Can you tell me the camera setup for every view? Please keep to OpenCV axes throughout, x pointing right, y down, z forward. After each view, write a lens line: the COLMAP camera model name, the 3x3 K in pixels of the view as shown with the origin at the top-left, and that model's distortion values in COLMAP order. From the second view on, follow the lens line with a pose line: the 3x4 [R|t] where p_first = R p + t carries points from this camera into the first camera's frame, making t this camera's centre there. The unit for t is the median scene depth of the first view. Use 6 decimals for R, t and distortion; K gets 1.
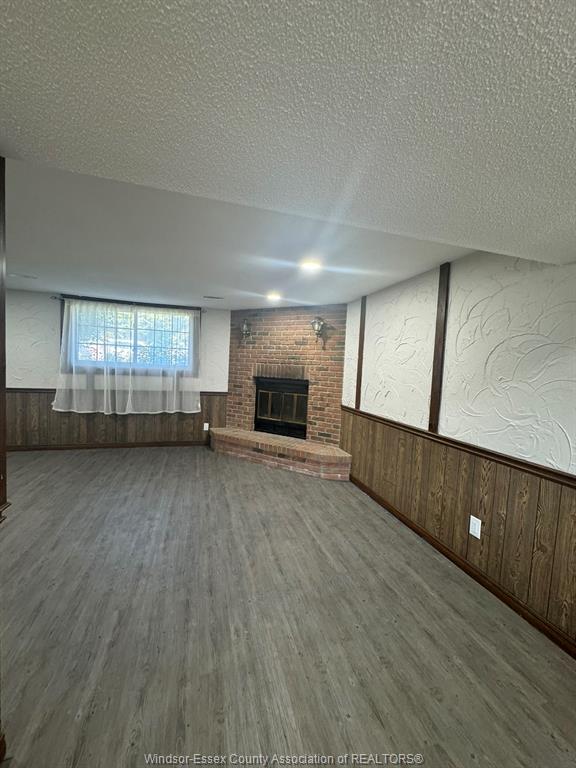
lens RADIAL K [[304.9, 0, 287.4], [0, 304.9, 386.4], [0, 0, 1]] dist [-0.002907, 0.001111]
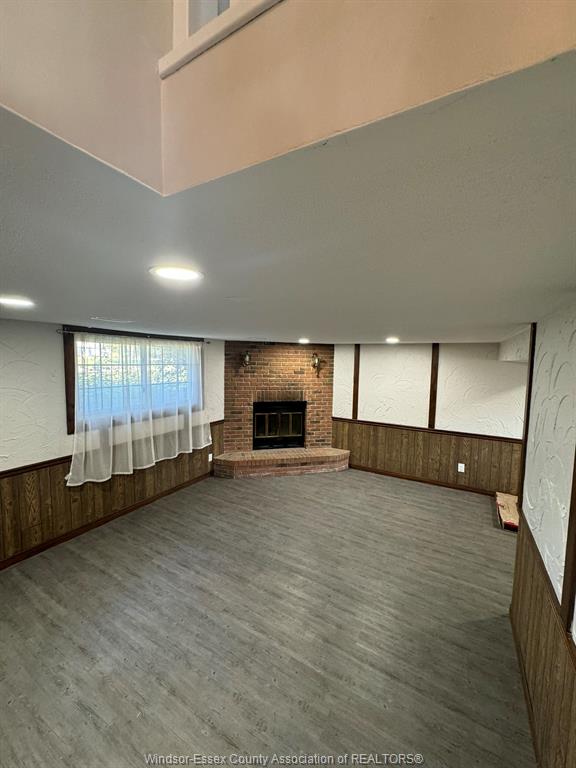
lens RADIAL K [[304.9, 0, 287.8], [0, 304.9, 385.3], [0, 0, 1]] dist [-0.002907, 0.001111]
pose [[0.722786, -0.088705, 0.685355, -0.909386], [0.059372, 0.996032, 0.066301, -0.186964], [-0.688517, -0.007230, 0.725184, 0.131390]]
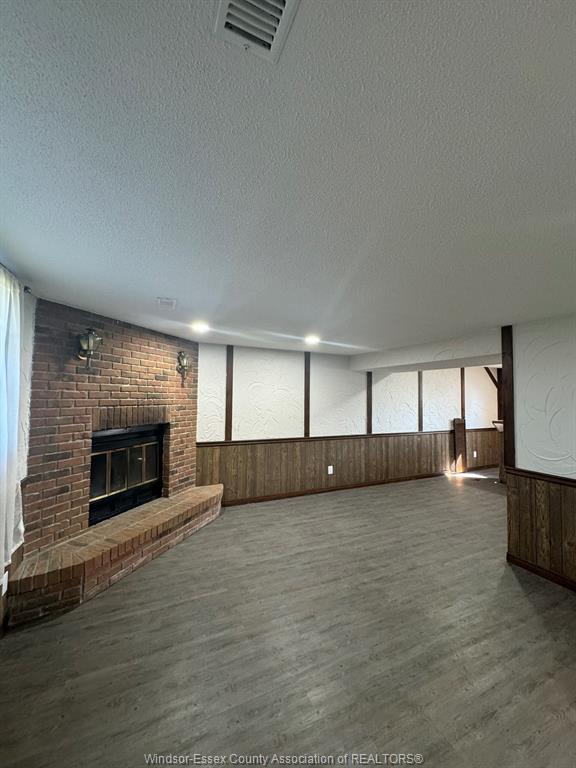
lens RADIAL K [[304.9, 0, 288.1], [0, 304.9, 384.0], [0, 0, 1]] dist [-0.002907, 0.001111]
pose [[-0.162033, -0.004593, 0.986775, -0.855279], [0.044933, 0.998918, 0.012028, -0.129471], [-0.985762, 0.046288, -0.161651, 0.855439]]
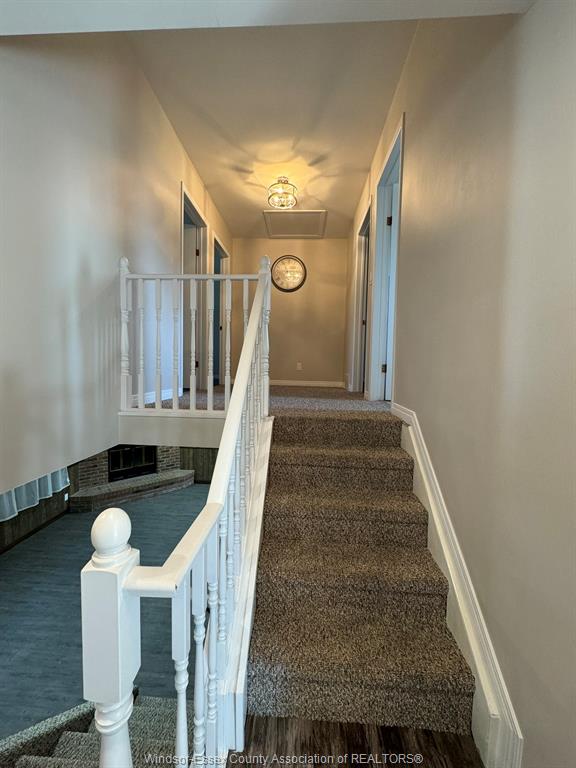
lens RADIAL K [[304.9, 0, 287.5], [0, 304.9, 383.3], [0, 0, 1]] dist [-0.002907, 0.001111]
pose [[0.328622, -0.091749, 0.939995, -1.237396], [0.058207, 0.995346, 0.076803, -0.393534], [-0.942666, 0.029475, 0.332433, -0.182543]]
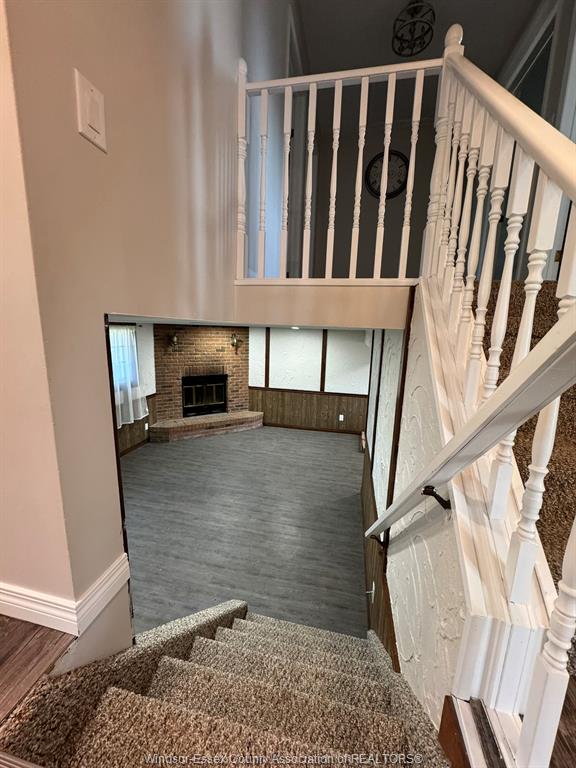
lens RADIAL K [[304.9, 0, 287.7], [0, 304.9, 384.0], [0, 0, 1]] dist [-0.002907, 0.001111]
pose [[0.469249, -0.185314, 0.863403, -1.191530], [0.048241, 0.981653, 0.184475, -0.255915], [-0.881747, -0.044913, 0.469579, 0.005149]]
